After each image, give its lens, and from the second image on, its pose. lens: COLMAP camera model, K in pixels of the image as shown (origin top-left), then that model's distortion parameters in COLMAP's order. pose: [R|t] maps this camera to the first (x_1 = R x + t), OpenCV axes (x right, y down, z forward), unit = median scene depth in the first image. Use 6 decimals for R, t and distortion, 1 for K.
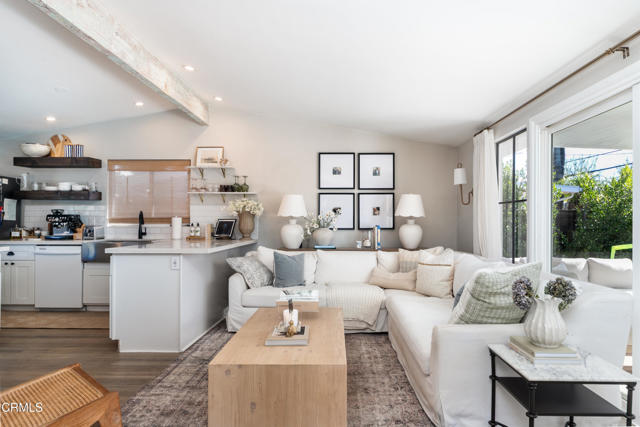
lens RADIAL K [[425.4, 0, 346.2], [0, 425.4, 225.6], [0, 0, 1]] dist [-0.003905, 0.000038]
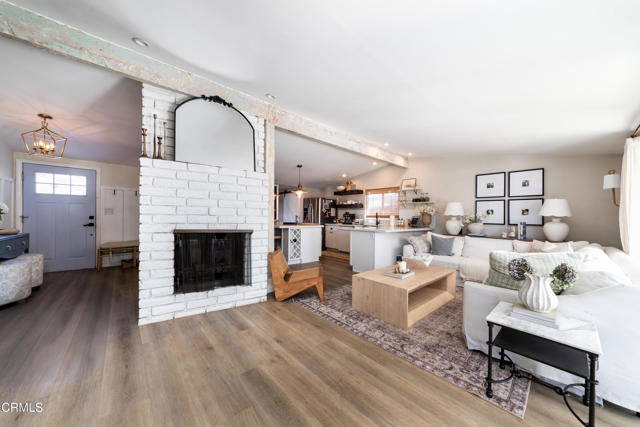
lens RADIAL K [[228.5, 0, 311.8], [0, 228.5, 217.9], [0, 0, 1]] dist [-0.000705, -0.000096]
pose [[0.650032, 0.015371, -0.759751, 0.191143], [-0.022481, 0.999747, 0.000992, 0.000247], [0.759574, 0.016435, 0.650213, -0.014811]]
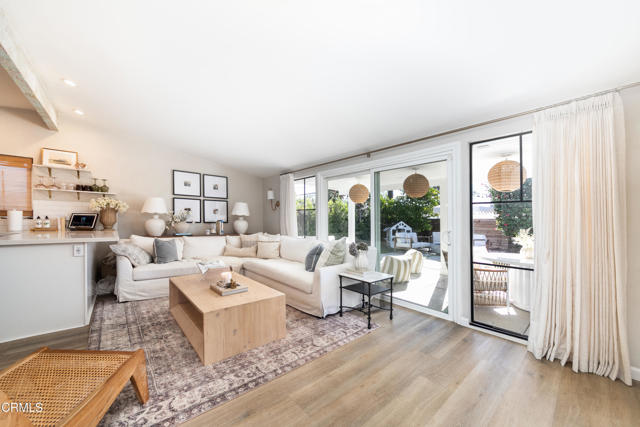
lens RADIAL K [[235.4, 0, 335.9], [0, 235.4, 223.3], [0, 0, 1]] dist [-0.009408, -0.000133]
pose [[0.732766, 0.003049, 0.680474, -0.208362], [-0.010198, 0.999927, 0.006502, 0.000668], [-0.680405, -0.011704, 0.732743, 0.033313]]
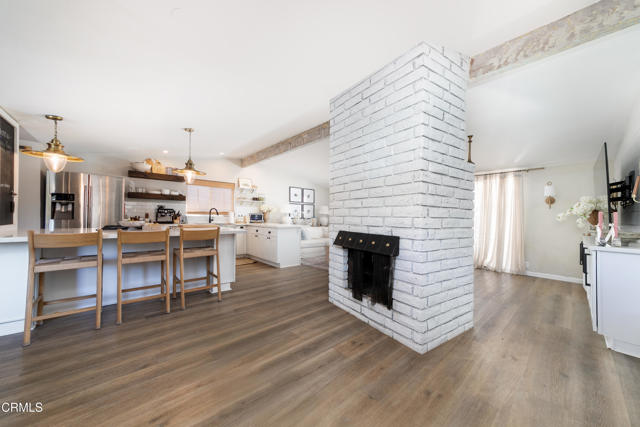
lens RADIAL K [[225.6, 0, 334.0], [0, 225.6, 218.8], [0, 0, 1]] dist [0.000037, -0.000048]
pose [[0.723383, 0.005630, 0.690424, -0.790198], [-0.014425, 0.999872, 0.006960, -0.001768], [-0.690296, -0.014994, 0.723372, -0.105251]]
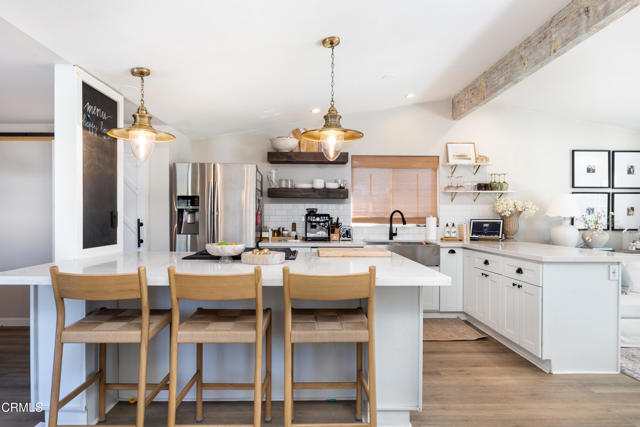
lens RADIAL K [[397.5, 0, 320.1], [0, 397.5, 224.6], [0, 0, 1]] dist [-0.001177, 0.000344]
pose [[0.999650, 0.002743, 0.026300, -0.676128], [-0.003099, 0.999904, 0.013521, -0.014392], [-0.026260, -0.013598, 0.999563, 0.123331]]
